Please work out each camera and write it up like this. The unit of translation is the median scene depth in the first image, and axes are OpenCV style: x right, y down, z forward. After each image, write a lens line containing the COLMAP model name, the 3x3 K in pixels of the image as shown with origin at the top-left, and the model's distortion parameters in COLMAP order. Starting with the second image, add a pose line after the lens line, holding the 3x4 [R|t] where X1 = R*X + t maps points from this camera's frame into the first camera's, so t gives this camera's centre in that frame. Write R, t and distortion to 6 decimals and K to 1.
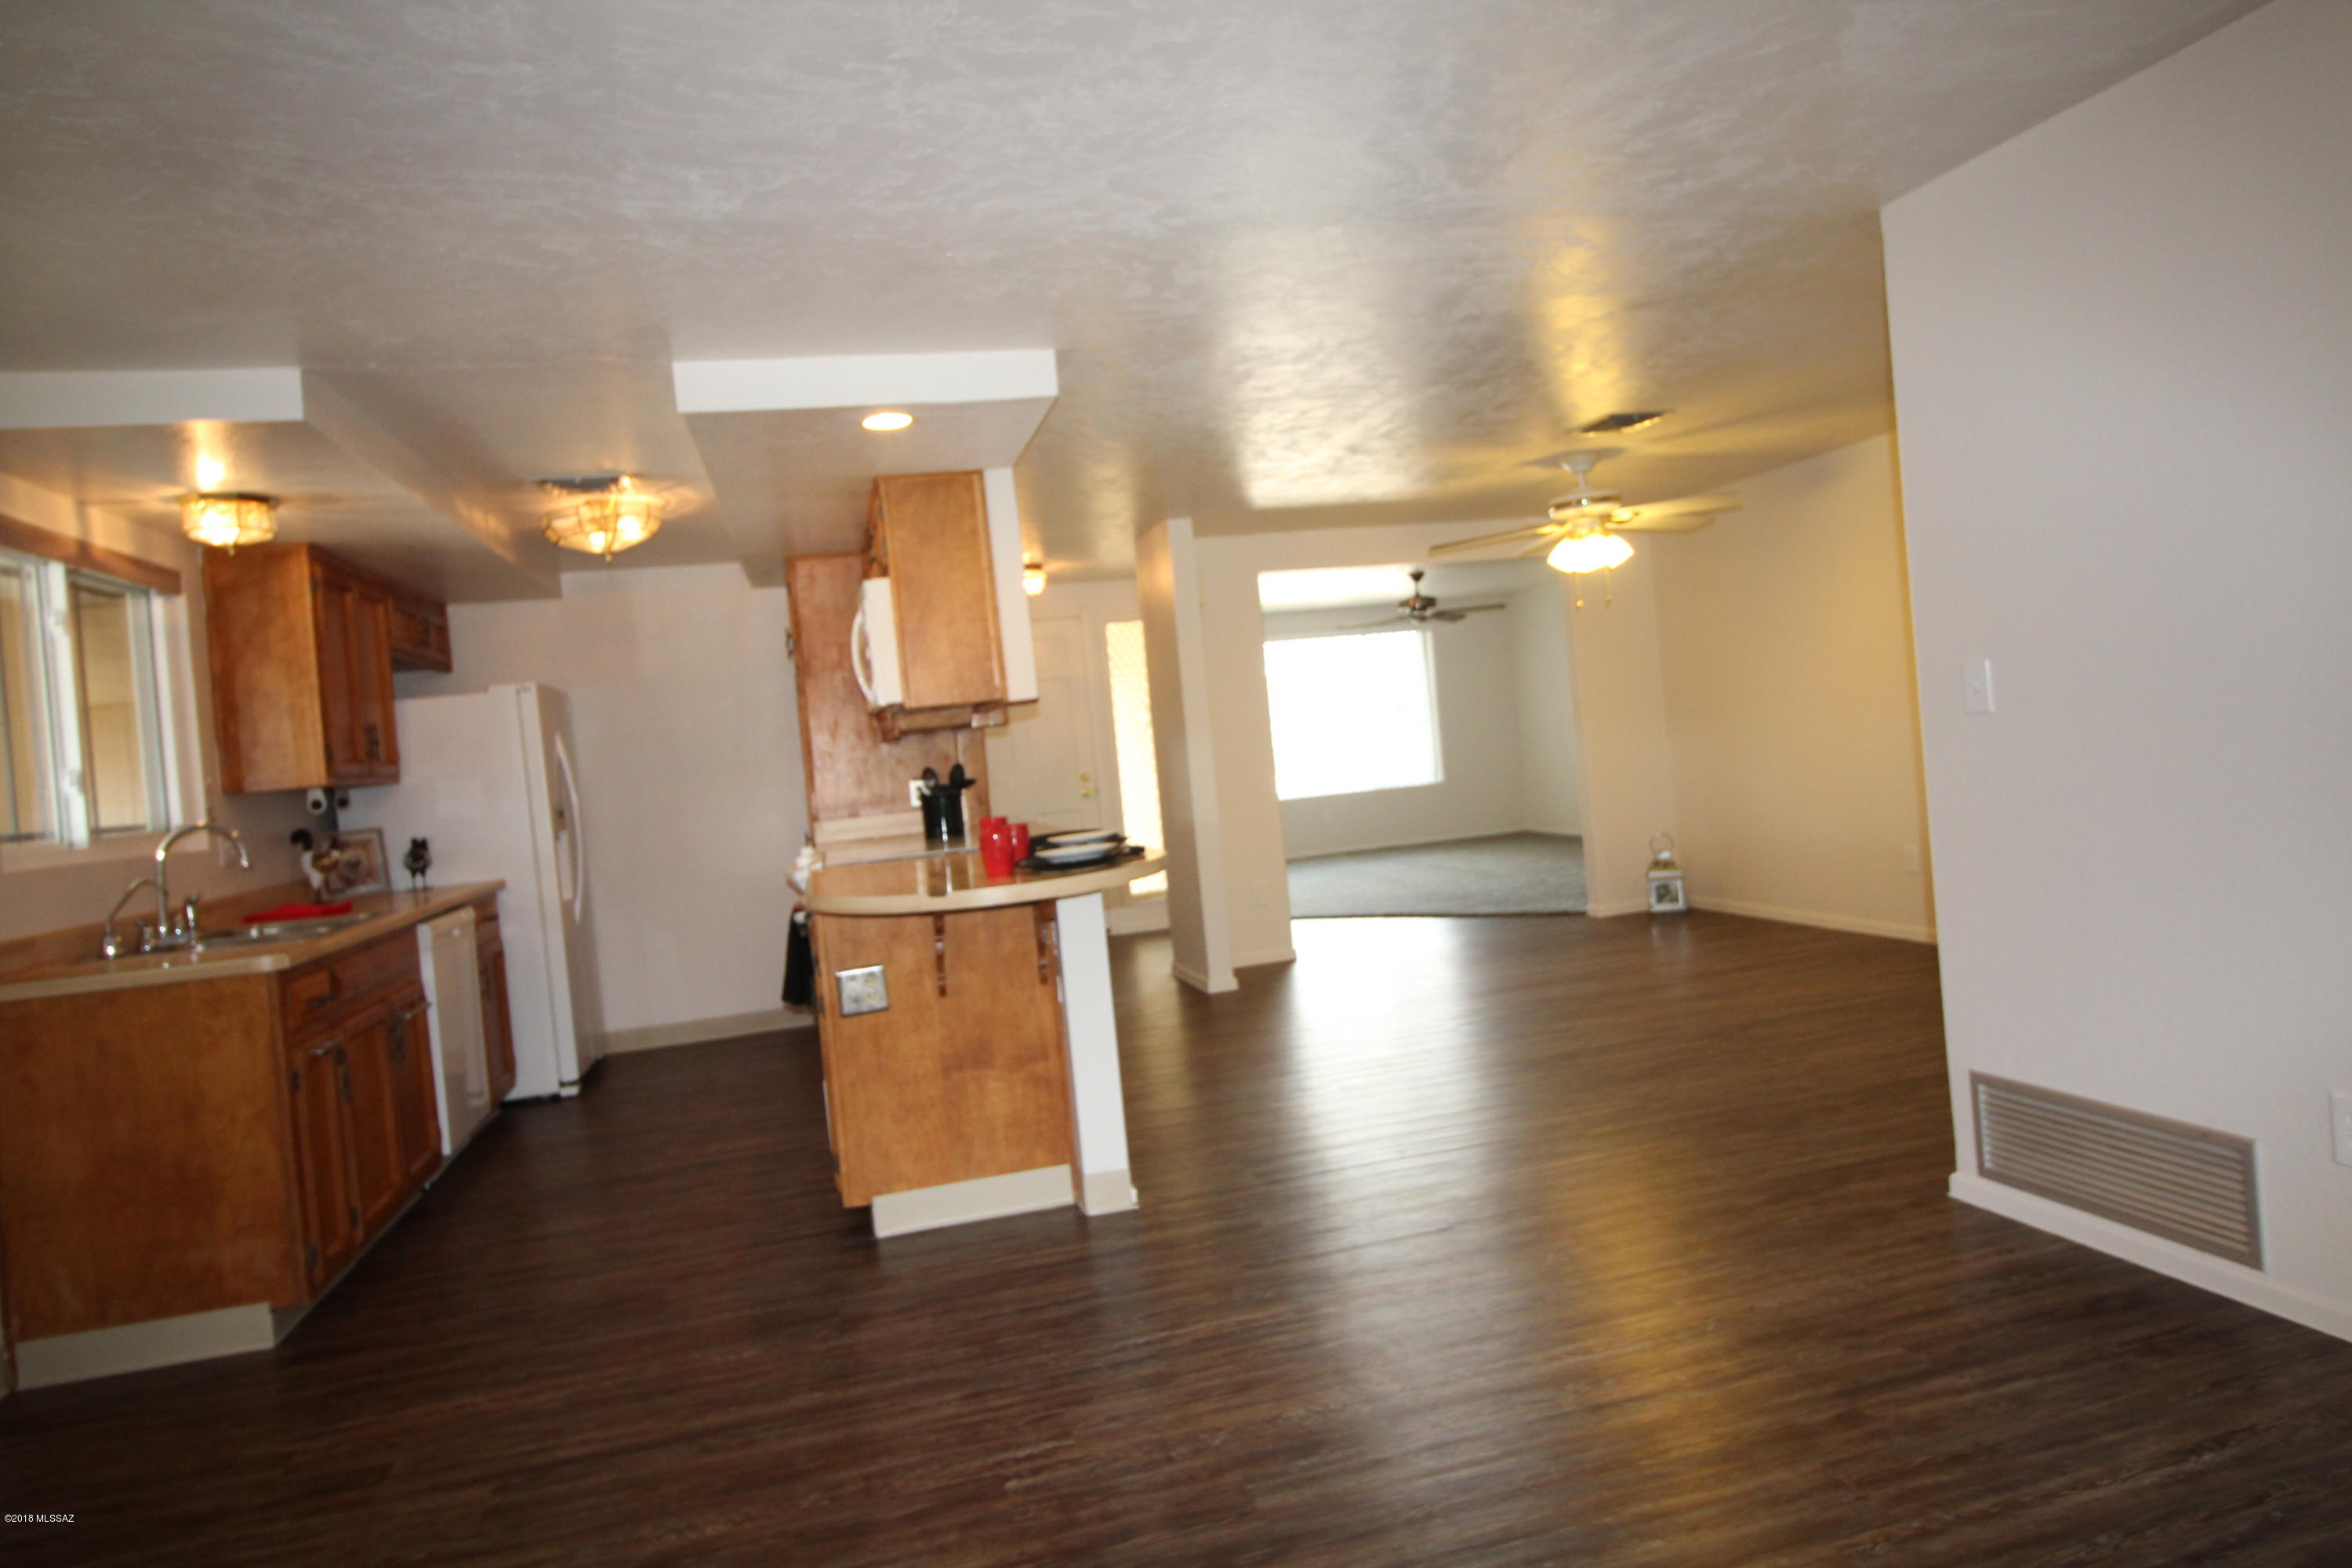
lens RADIAL K [[1402.6, 0, 1184.0], [0, 1402.6, 753.7], [0, 0, 1]] dist [0.001907, -0.005881]
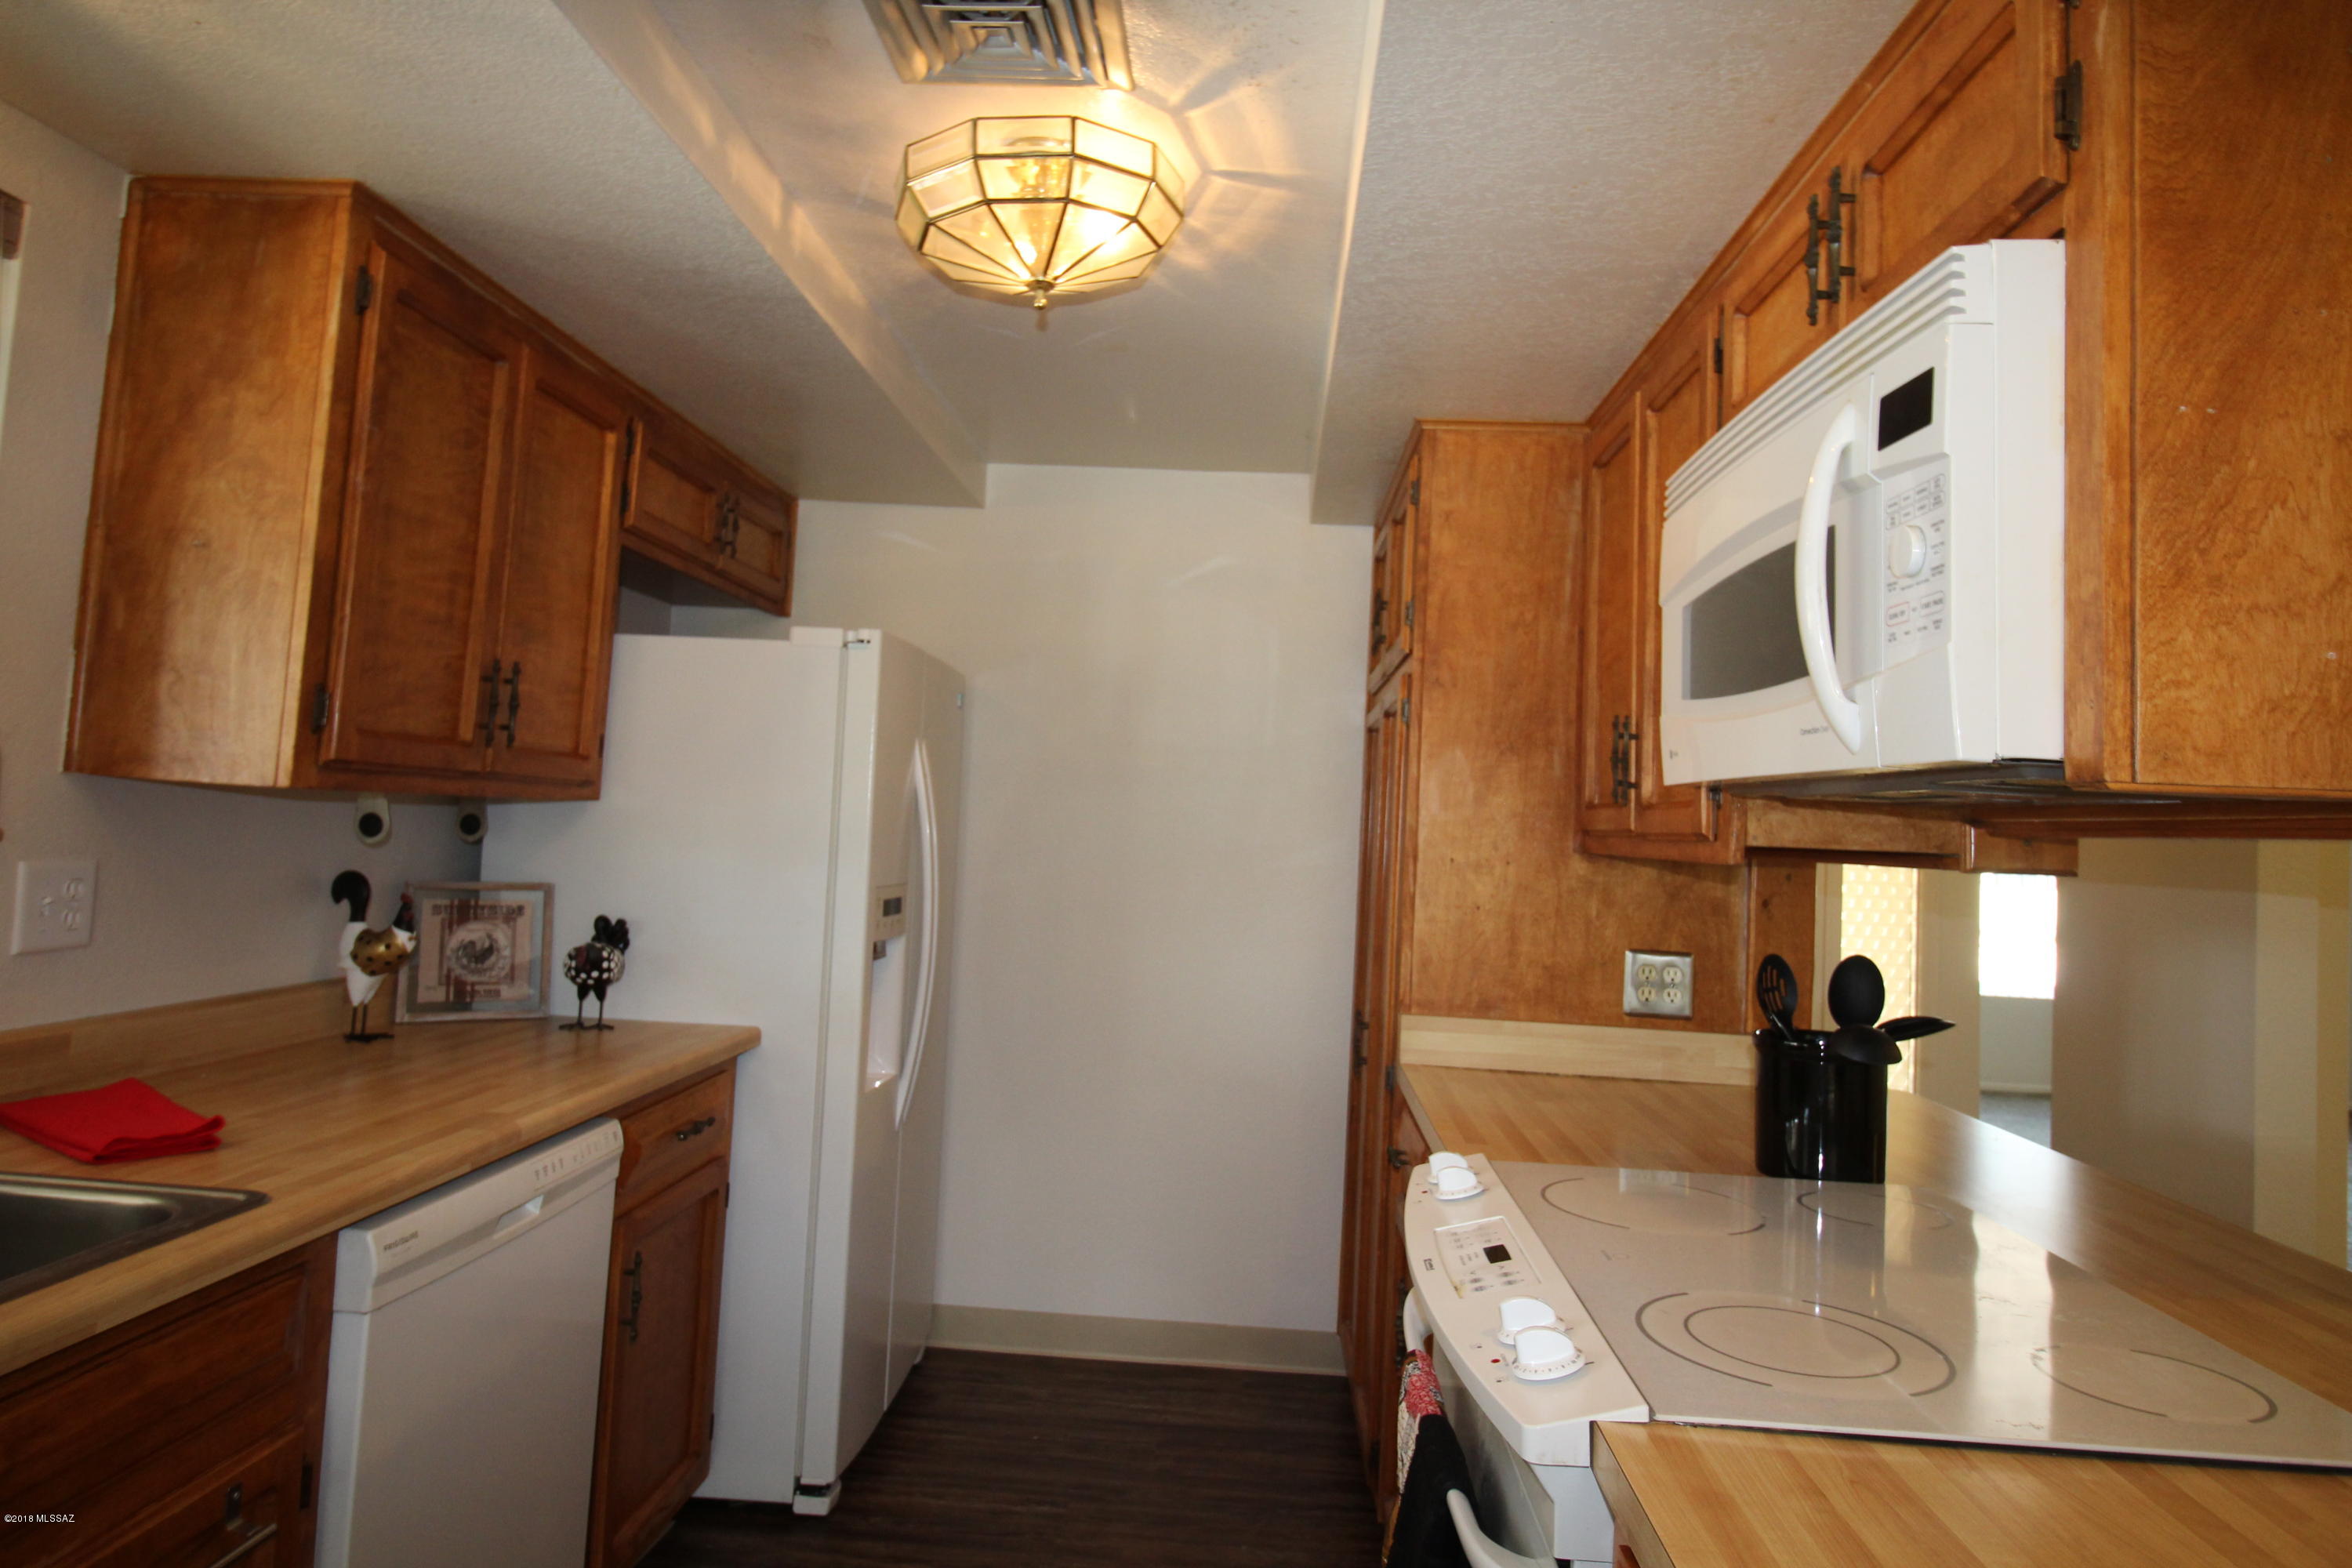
lens RADIAL K [[1402.6, 0, 1184.0], [0, 1402.6, 753.7], [0, 0, 1]] dist [0.001907, -0.005881]
pose [[0.940739, 0.124218, -0.315563, -0.321145], [-0.142205, 0.989235, -0.034533, -0.011056], [0.307876, 0.077361, 0.948276, 0.897134]]
